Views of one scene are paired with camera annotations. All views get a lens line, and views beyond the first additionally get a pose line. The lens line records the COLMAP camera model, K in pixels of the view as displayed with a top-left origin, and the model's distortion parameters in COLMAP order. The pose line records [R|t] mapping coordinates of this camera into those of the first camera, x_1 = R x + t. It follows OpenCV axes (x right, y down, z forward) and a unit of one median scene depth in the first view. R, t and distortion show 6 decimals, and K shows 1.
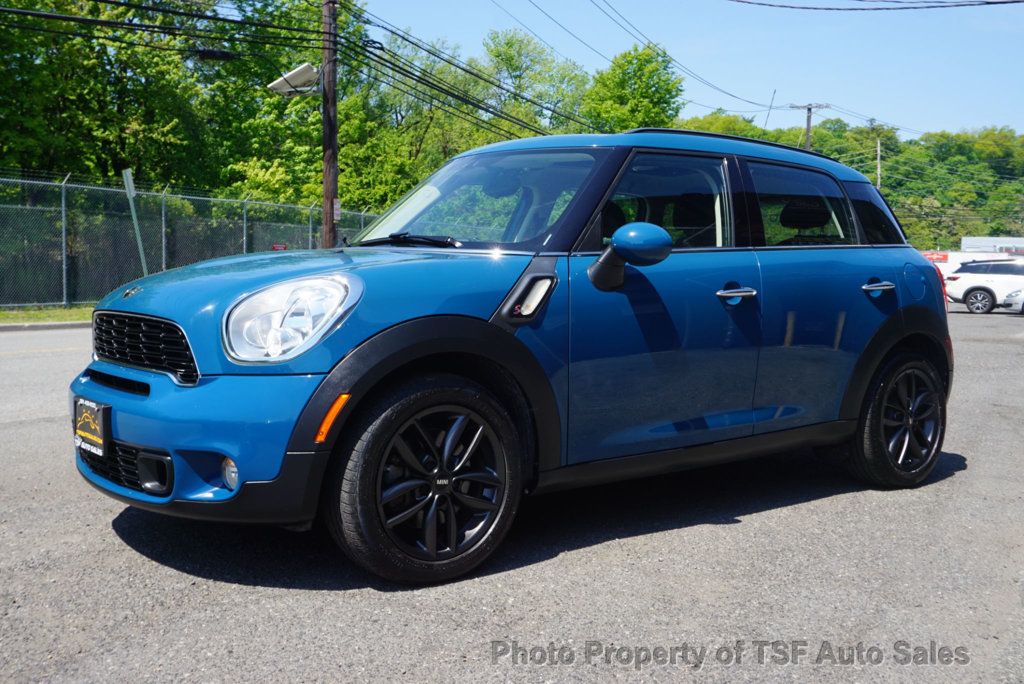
lens RADIAL K [[1011.4, 0, 514.2], [0, 1011.4, 344.8], [0, 0, 1]] dist [0.009048, 0.000000]
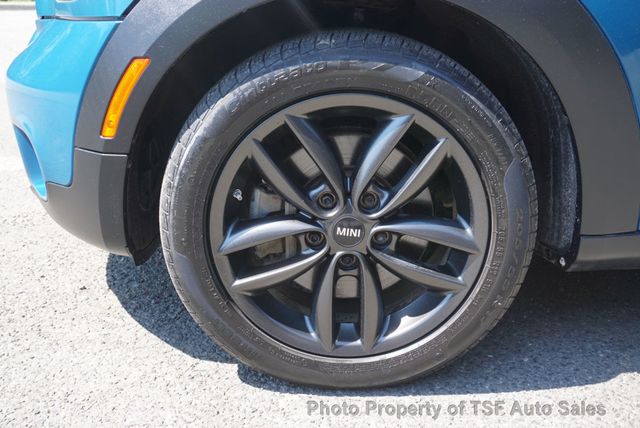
lens RADIAL K [[684.5, 0, 321.6], [0, 684.5, 210.9], [0, 0, 1]] dist [0.011046, 0.000000]
pose [[0.788092, 0.197513, -0.583010, 0.128828], [-0.033915, 0.959618, 0.279255, 0.018378], [0.614623, -0.200306, 0.762965, 0.671446]]
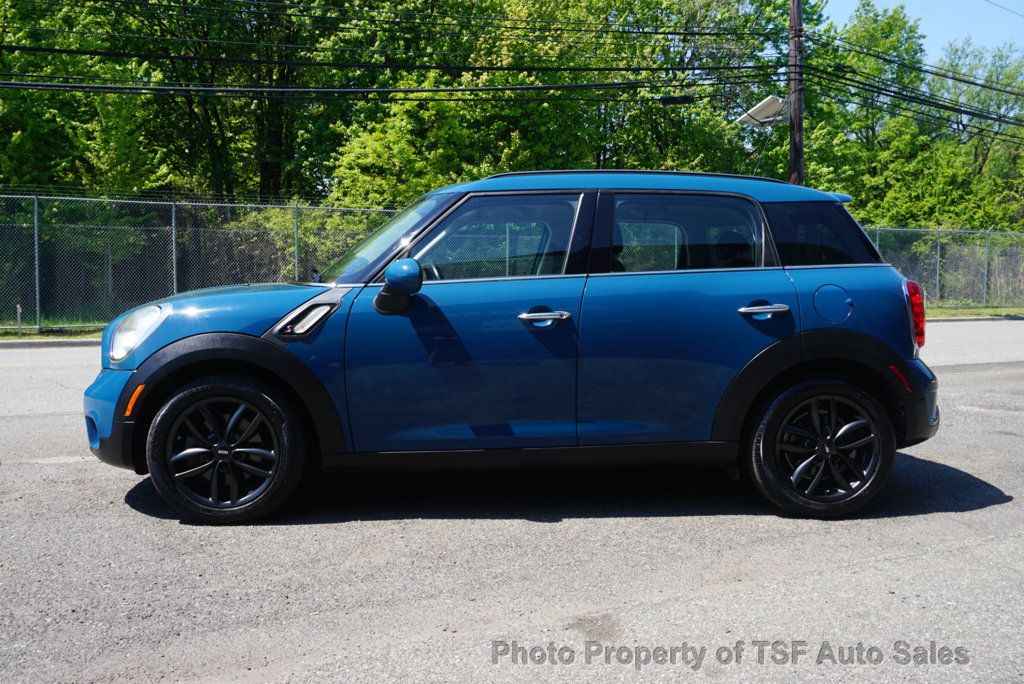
lens RADIAL K [[919.3, 0, 503.7], [0, 919.3, 340.8], [0, 0, 1]] dist [-0.027549, 0.049266]
pose [[0.829507, 0.022764, -0.558032, 0.902438], [-0.028586, 0.999590, -0.001715, -0.024771], [0.557764, 0.017374, 0.829818, 0.159792]]
